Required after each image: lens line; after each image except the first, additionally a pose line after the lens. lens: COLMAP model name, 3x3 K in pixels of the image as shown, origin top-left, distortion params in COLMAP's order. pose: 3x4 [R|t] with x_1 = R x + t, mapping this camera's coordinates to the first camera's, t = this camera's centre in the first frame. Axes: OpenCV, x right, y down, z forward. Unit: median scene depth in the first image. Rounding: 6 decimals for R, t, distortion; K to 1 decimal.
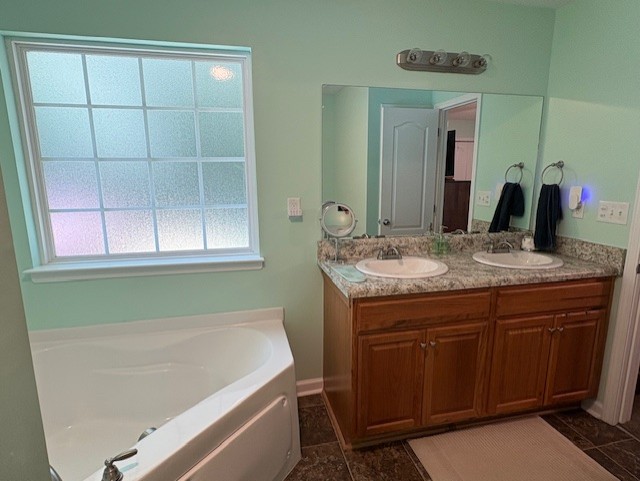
lens RADIAL K [[365.9, 0, 320.0], [0, 365.9, 240.5], [0, 0, 1]] dist [-0.000538, -0.000523]
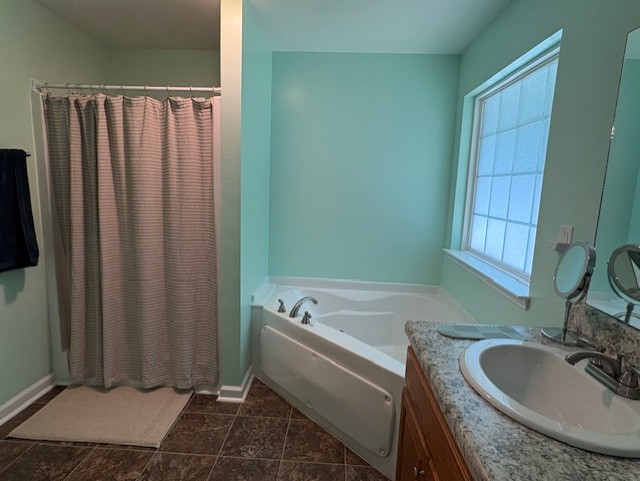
lens RADIAL K [[365.9, 0, 320.0], [0, 365.9, 240.5], [0, 0, 1]] dist [-0.000538, -0.000523]
pose [[-0.269088, 0.141676, -0.952638, 0.752589], [-0.211014, 0.956417, 0.201842, -0.141465], [0.939715, 0.255334, -0.227465, 0.804229]]
